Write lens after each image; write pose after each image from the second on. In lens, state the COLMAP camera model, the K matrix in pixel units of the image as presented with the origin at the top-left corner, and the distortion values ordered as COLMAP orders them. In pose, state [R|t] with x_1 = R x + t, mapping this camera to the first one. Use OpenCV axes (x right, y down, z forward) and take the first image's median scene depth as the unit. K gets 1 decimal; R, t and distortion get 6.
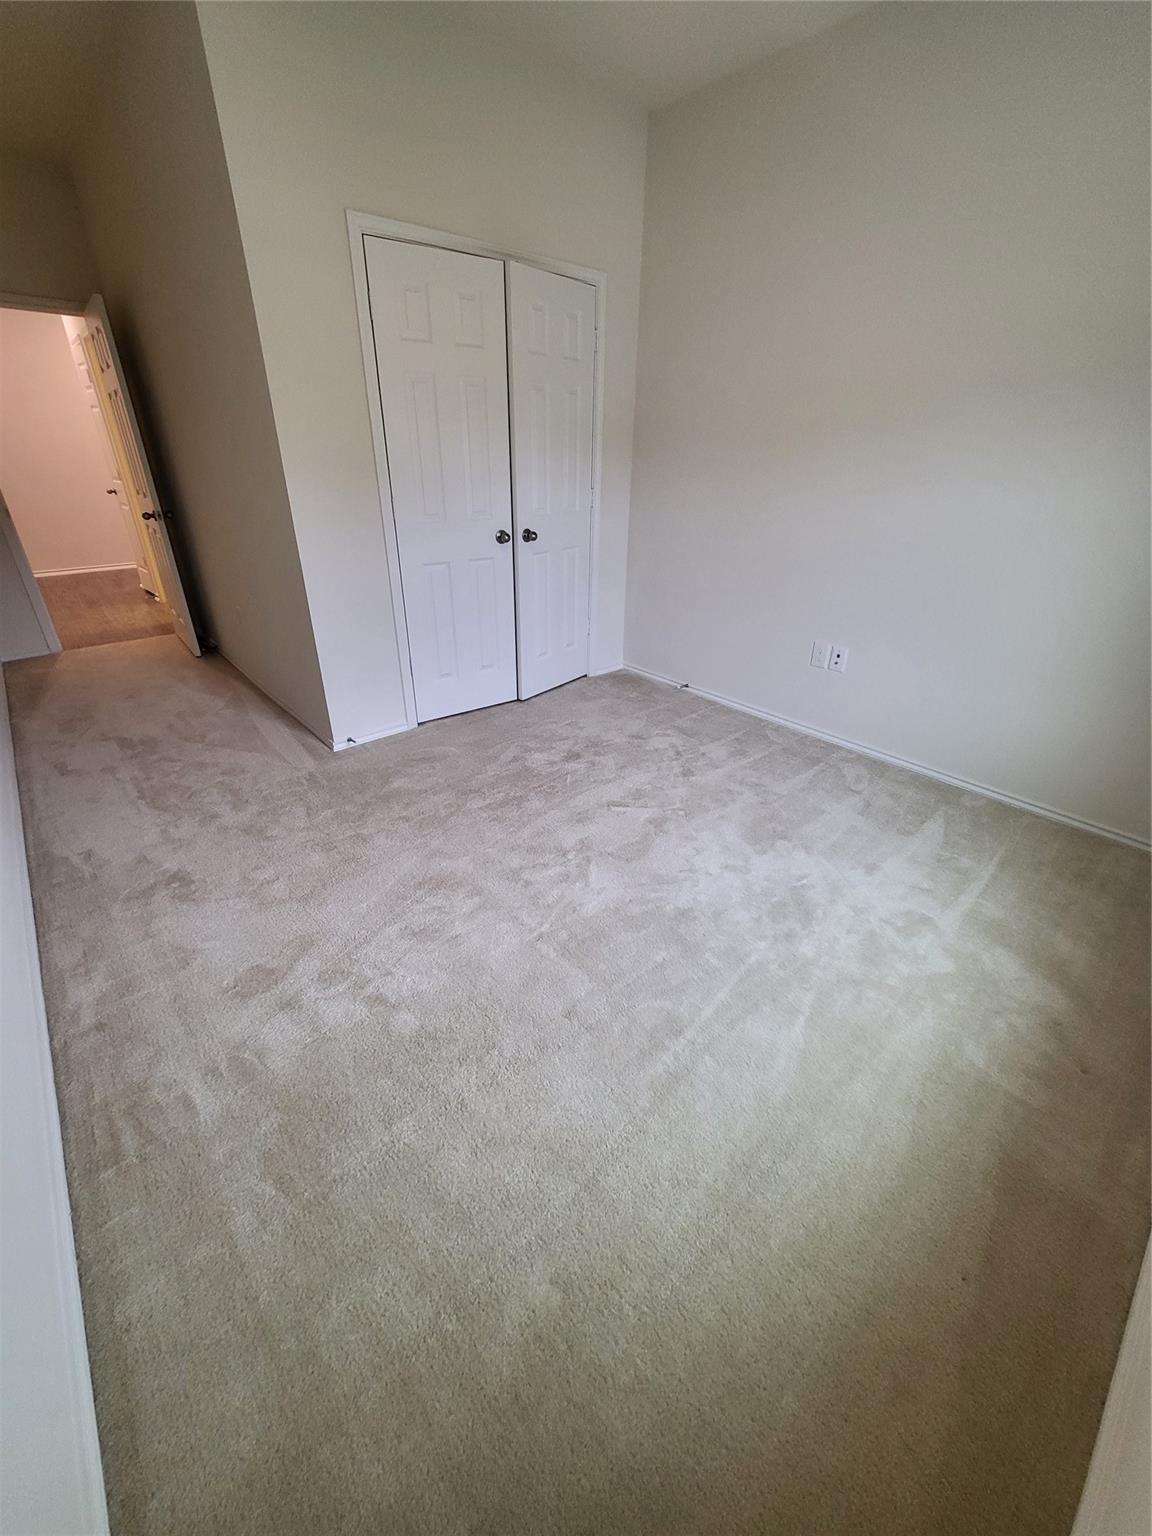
lens RADIAL K [[604.2, 0, 577.6], [0, 604.2, 769.4], [0, 0, 1]] dist [-0.001848, -0.000436]
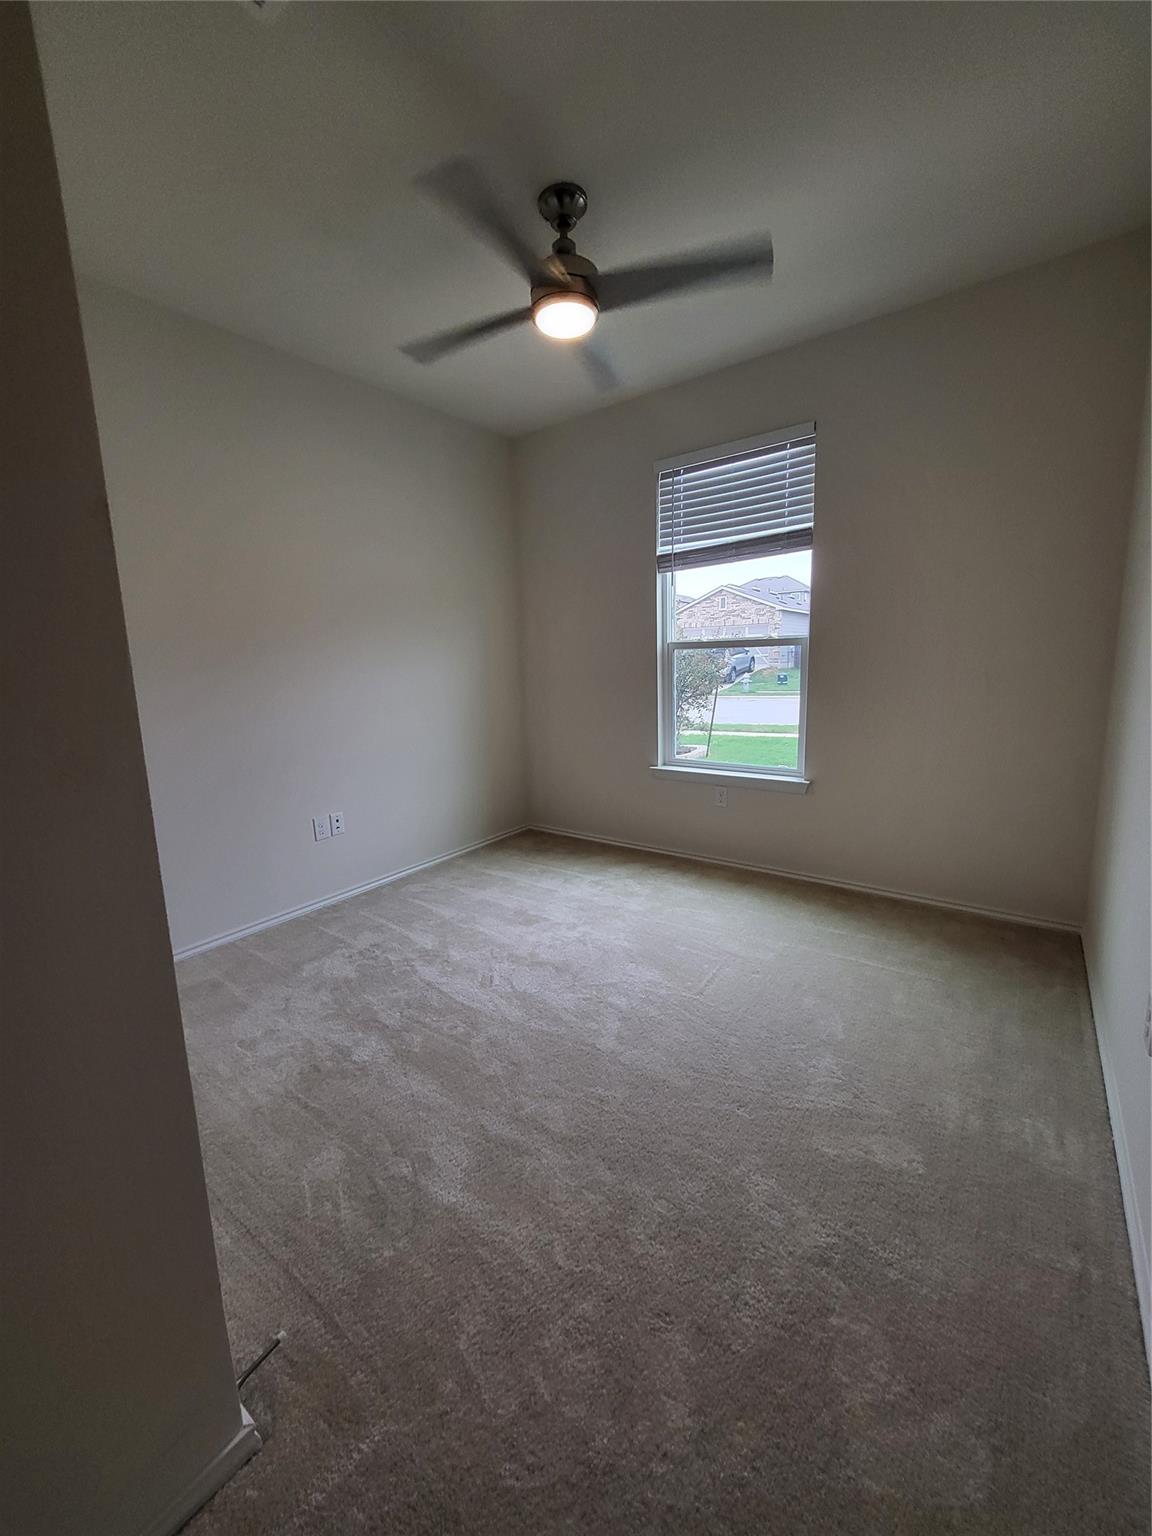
lens RADIAL K [[604.2, 0, 576.1], [0, 604.2, 761.1], [0, 0, 1]] dist [-0.001848, -0.000436]
pose [[-0.211508, -0.177276, 0.961165, -0.872736], [0.479347, 0.838204, 0.260079, -0.442902], [-0.851758, 0.515740, -0.092310, 0.836631]]
